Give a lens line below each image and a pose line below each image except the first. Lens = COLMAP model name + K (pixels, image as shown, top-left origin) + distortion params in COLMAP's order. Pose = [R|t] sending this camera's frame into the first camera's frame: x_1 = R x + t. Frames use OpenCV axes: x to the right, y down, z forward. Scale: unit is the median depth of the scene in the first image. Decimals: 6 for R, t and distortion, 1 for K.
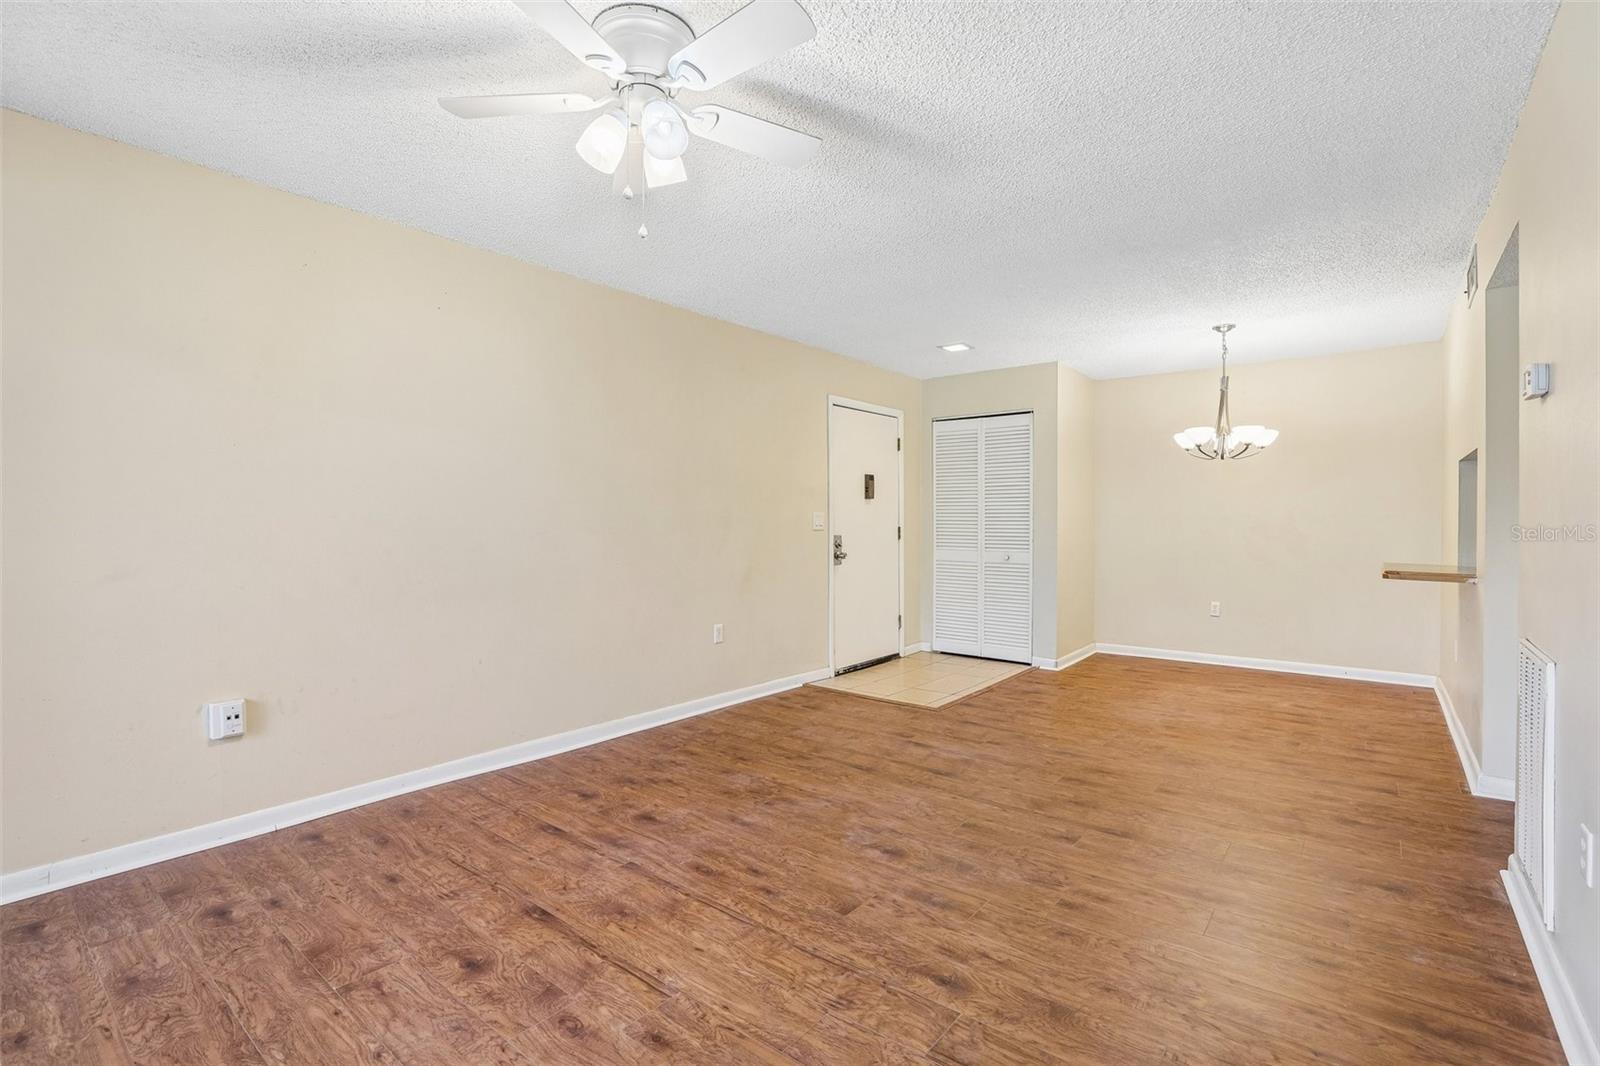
lens RADIAL K [[730.4, 0, 806.2], [0, 730.4, 526.9], [0, 0, 1]] dist [-0.028308, 0.006957]
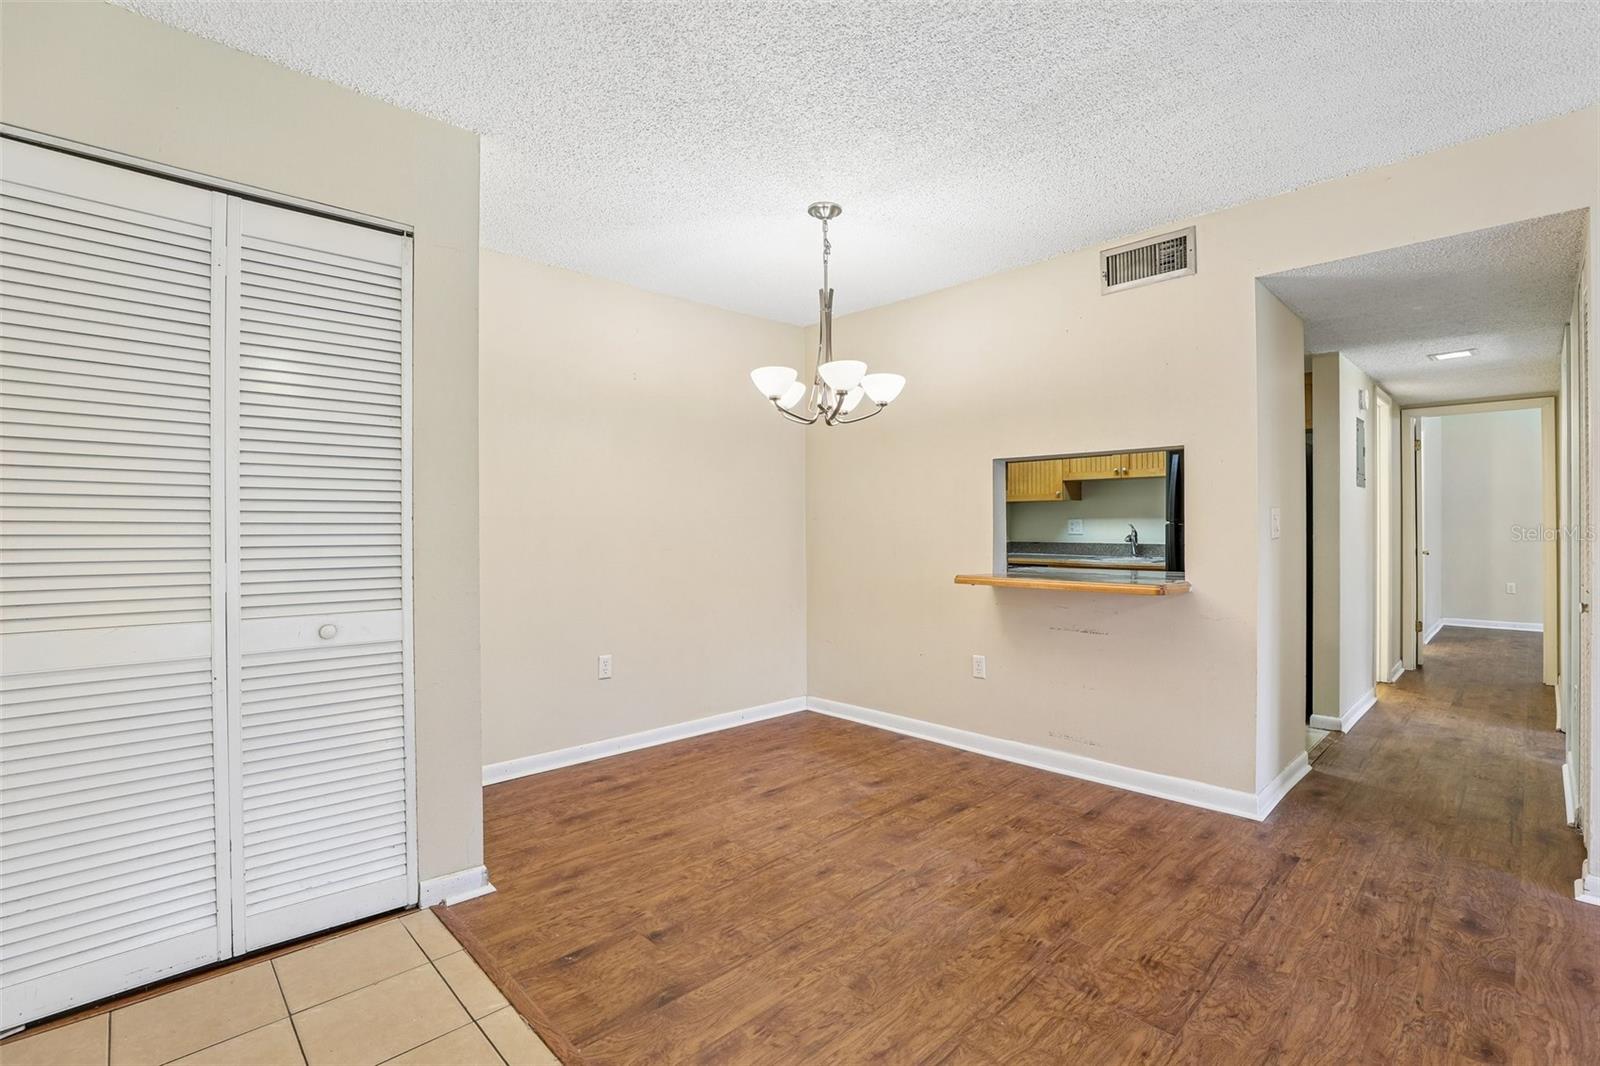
lens RADIAL K [[730.4, 0, 804.8], [0, 730.4, 528.8], [0, 0, 1]] dist [-0.028308, 0.006957]
pose [[0.134479, -0.005089, 0.990903, -0.037673], [0.009094, 0.999951, 0.003901, -0.005992], [-0.990875, 0.008486, 0.134518, 0.899313]]
